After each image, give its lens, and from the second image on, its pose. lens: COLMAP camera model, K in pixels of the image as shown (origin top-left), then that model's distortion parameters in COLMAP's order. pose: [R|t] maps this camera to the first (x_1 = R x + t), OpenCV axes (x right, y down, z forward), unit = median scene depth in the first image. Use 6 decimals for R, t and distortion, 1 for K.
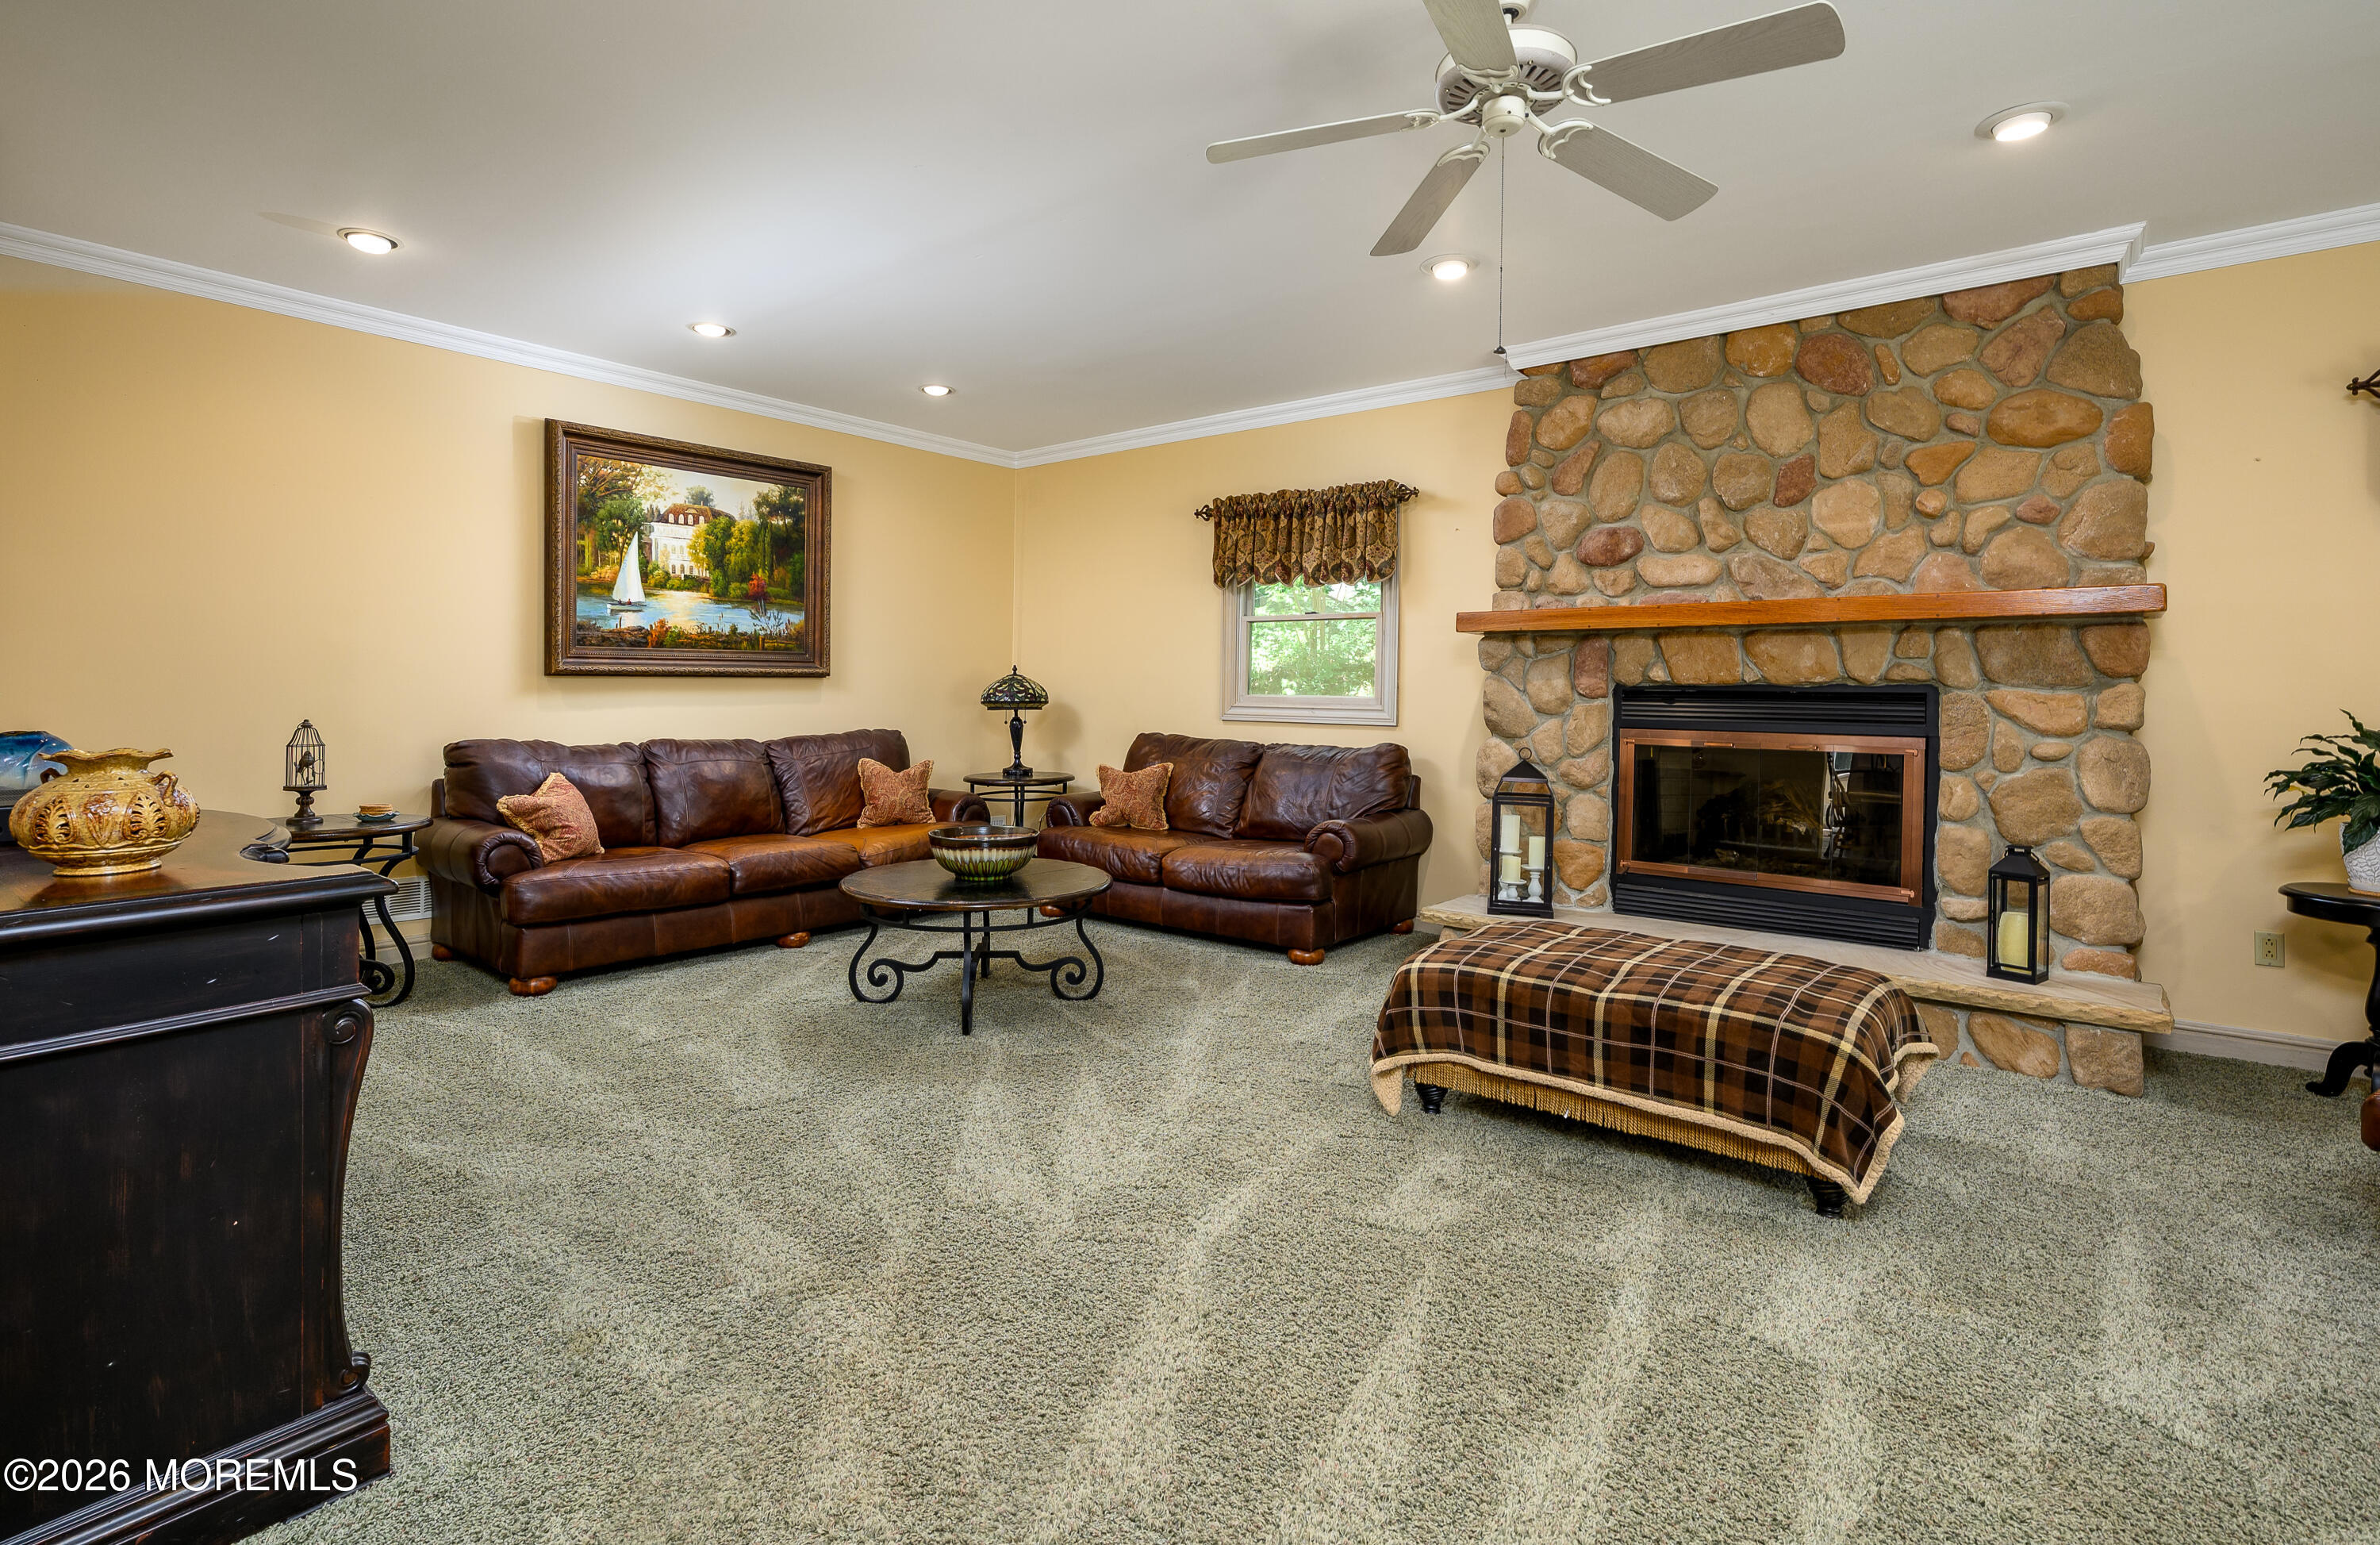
lens RADIAL K [[1132.8, 0, 1162.7], [0, 1132.8, 696.5], [0, 0, 1]] dist [0.006108, 0.000190]
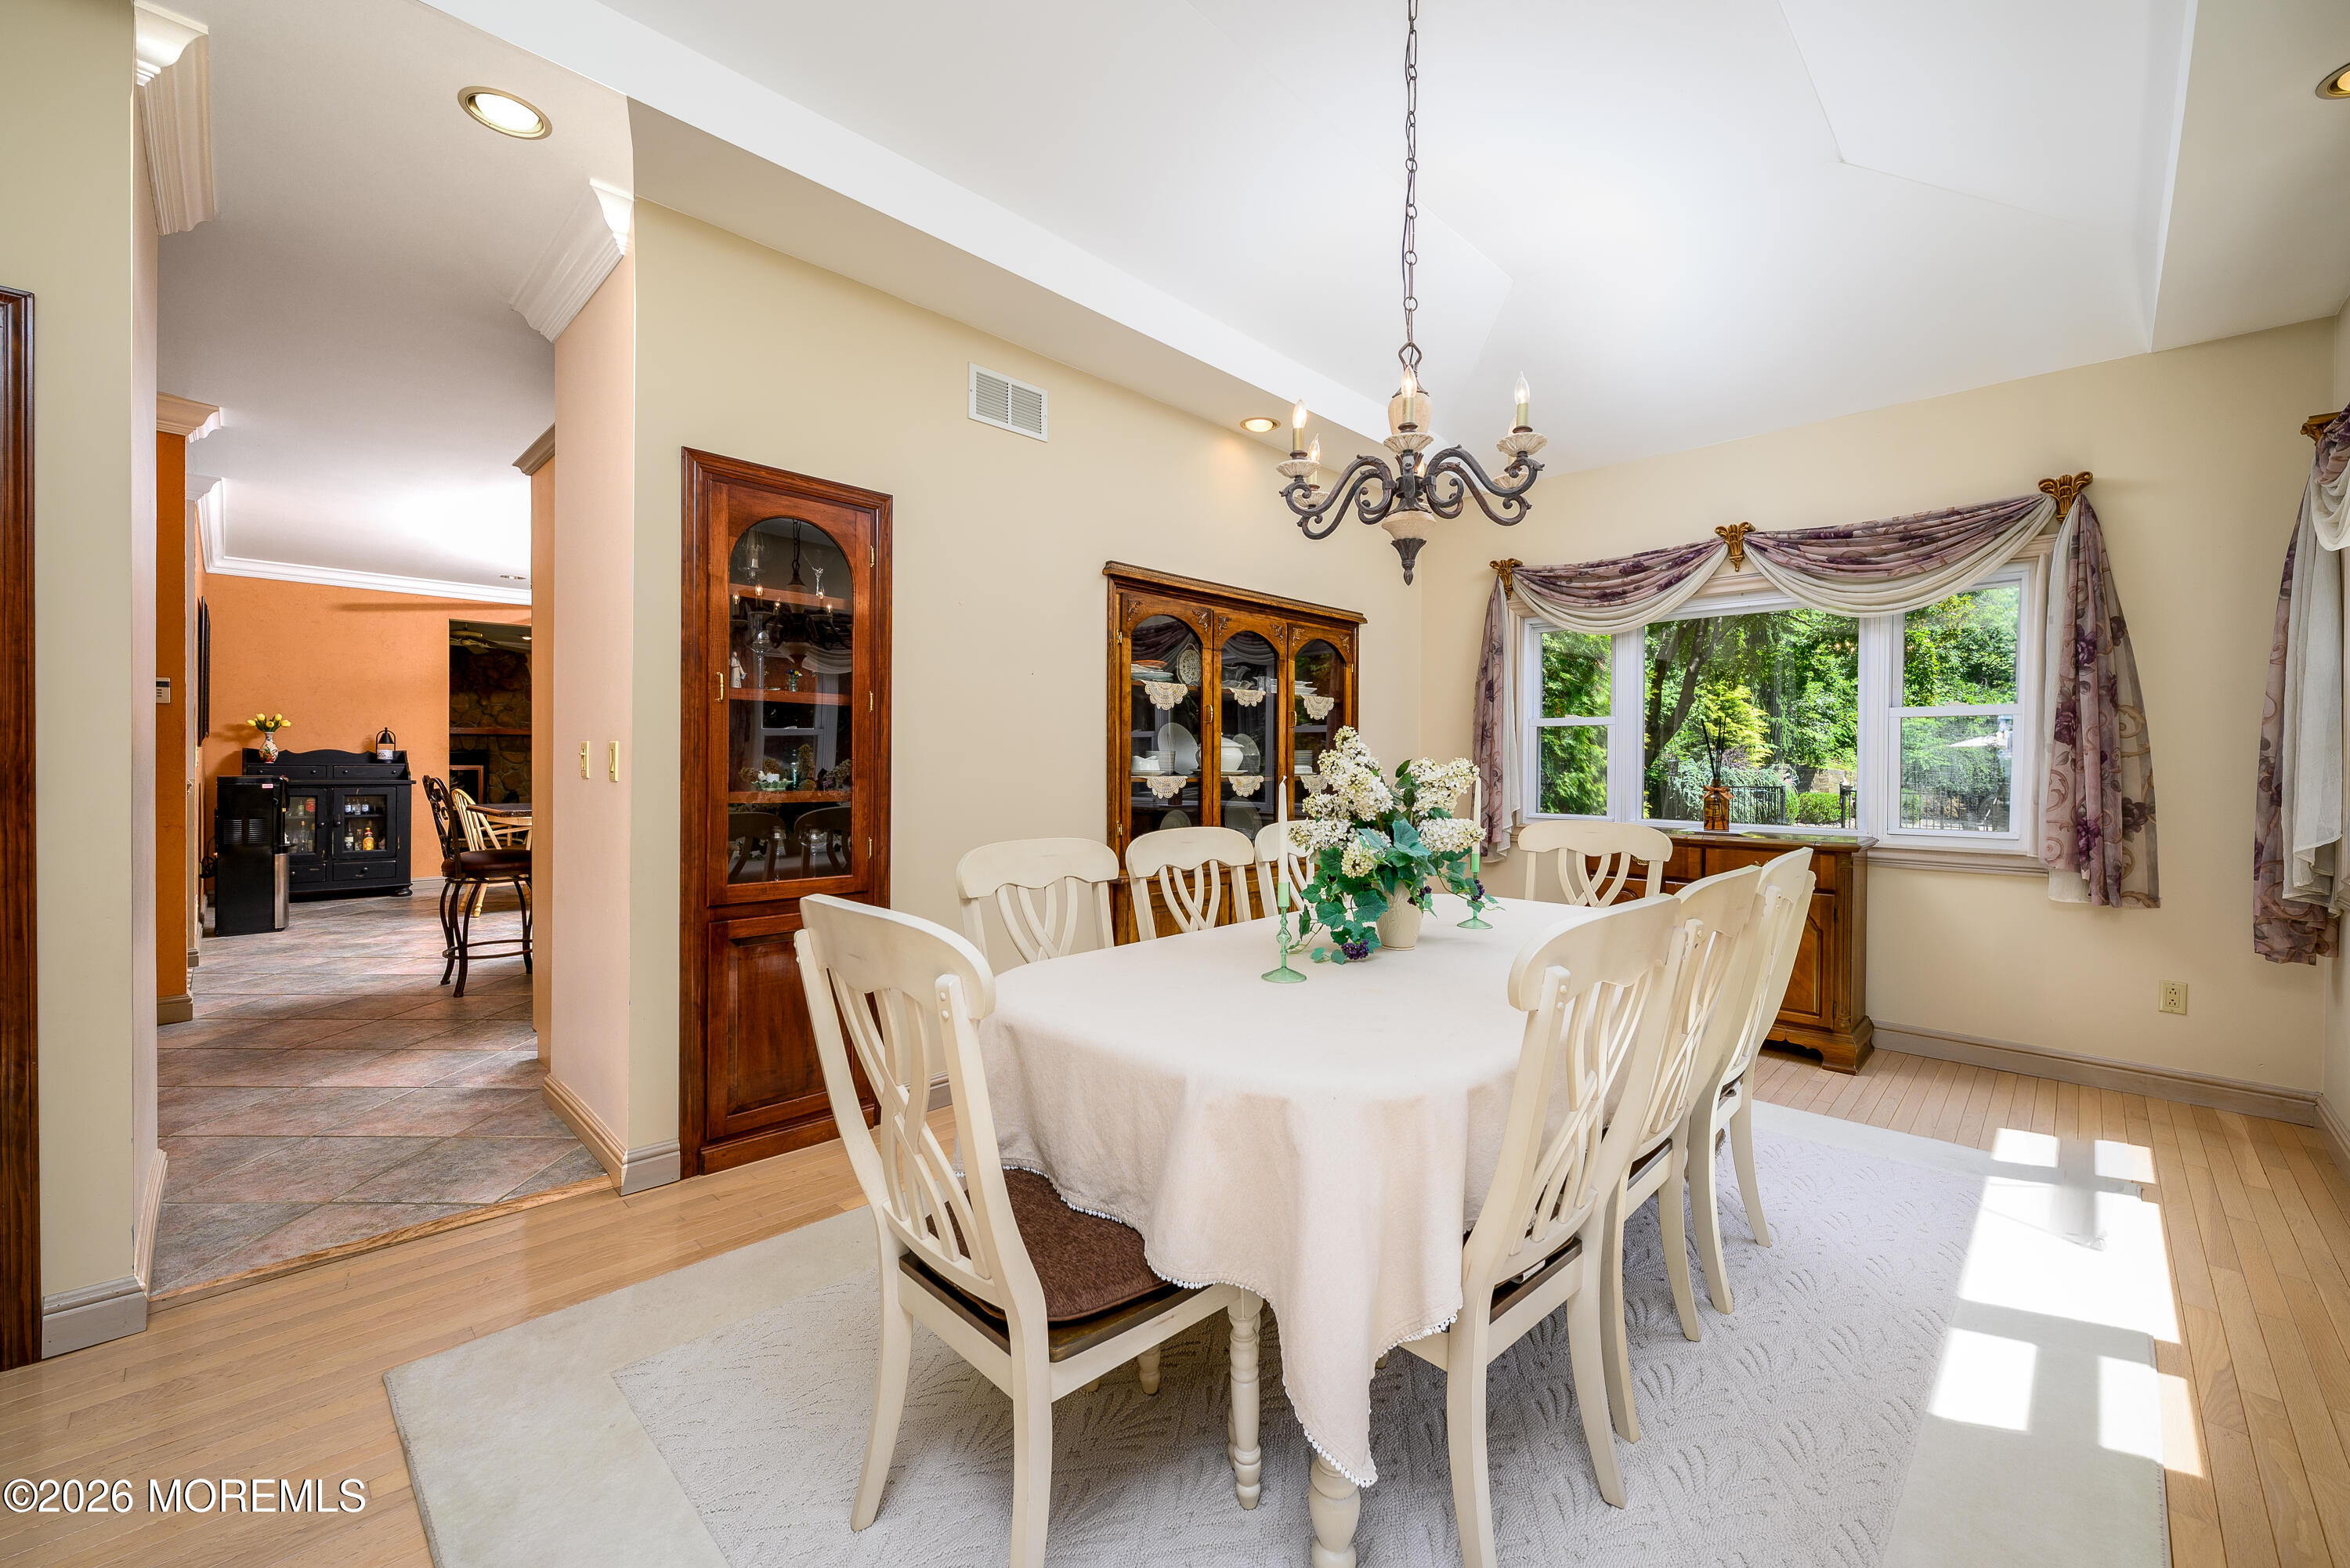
lens RADIAL K [[946.7, 0, 1186.2], [0, 946.7, 768.5], [0, 0, 1]] dist [-0.001222, 0.000489]
pose [[0.090749, -0.016122, 0.995743, -1.909536], [-0.000458, 0.999868, 0.016231, -0.003486], [-0.995874, -0.001929, 0.090729, -1.364553]]
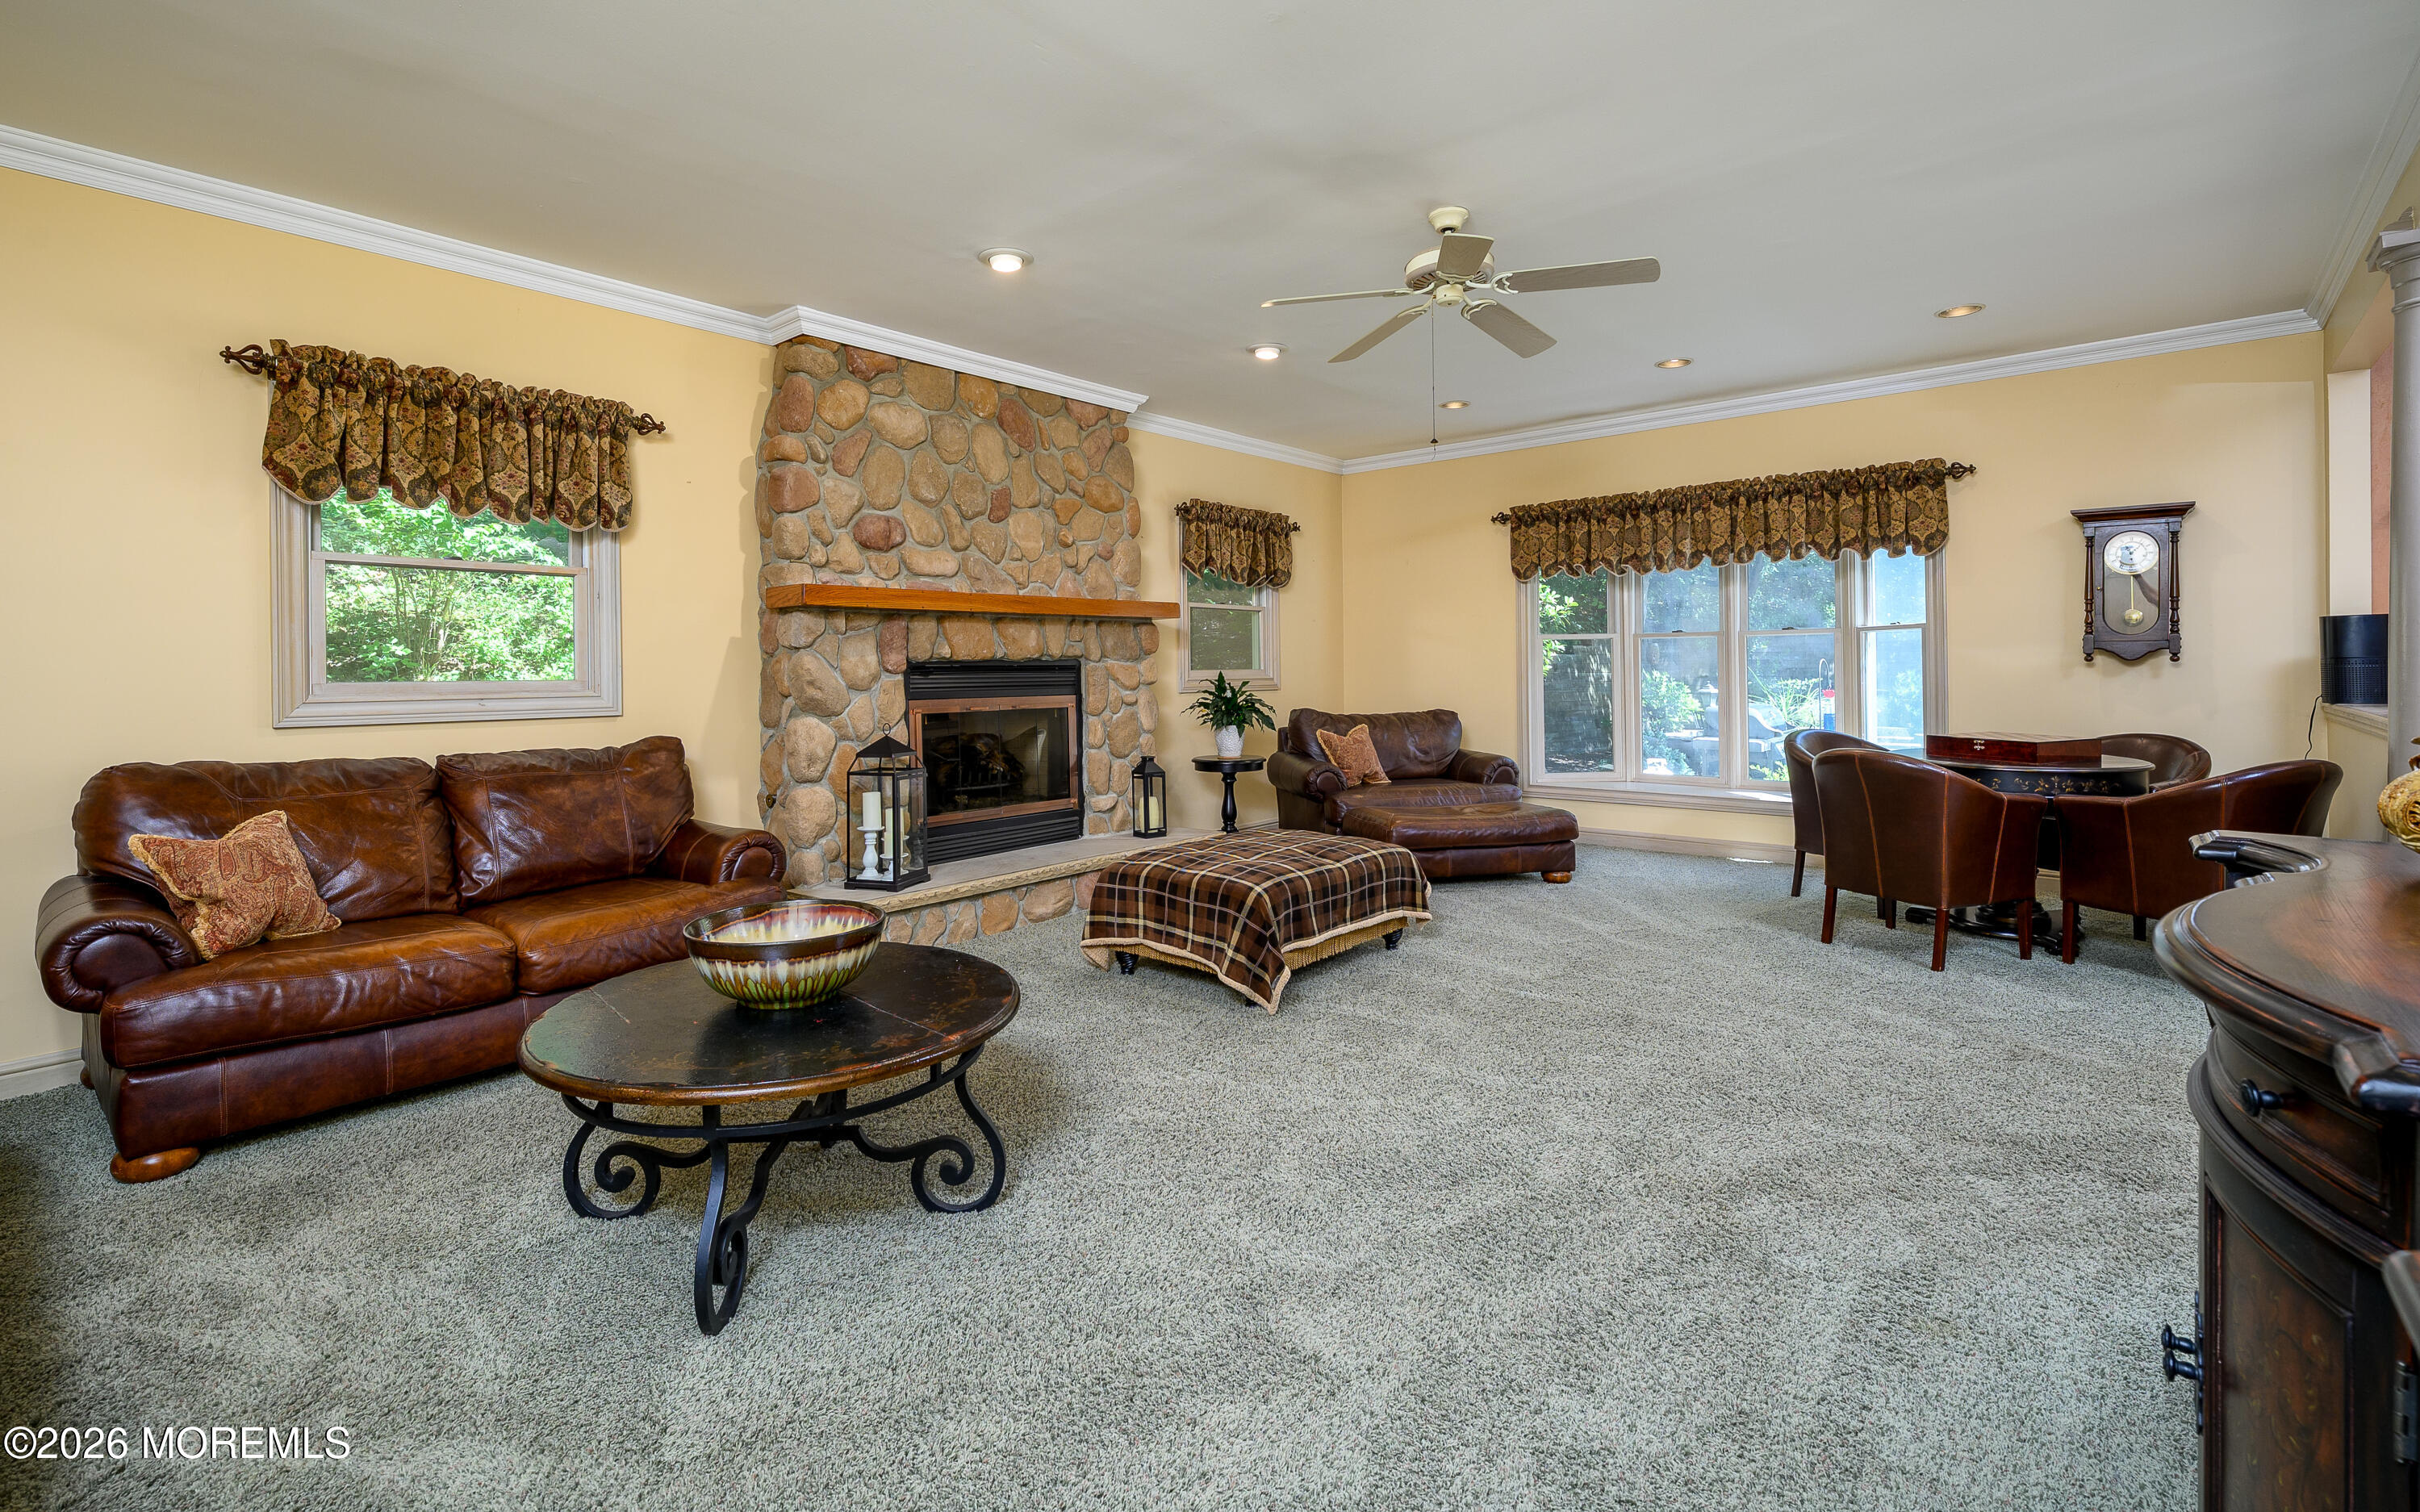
lens RADIAL K [[1083.3, 0, 1146.2], [0, 1083.3, 686.9], [0, 0, 1]] dist [-0.002504, -0.000230]
pose [[0.064671, -0.025541, 0.997580, -0.624113], [0.017354, 0.999550, 0.024467, -0.006273], [-0.997756, 0.015730, 0.065085, 0.690062]]
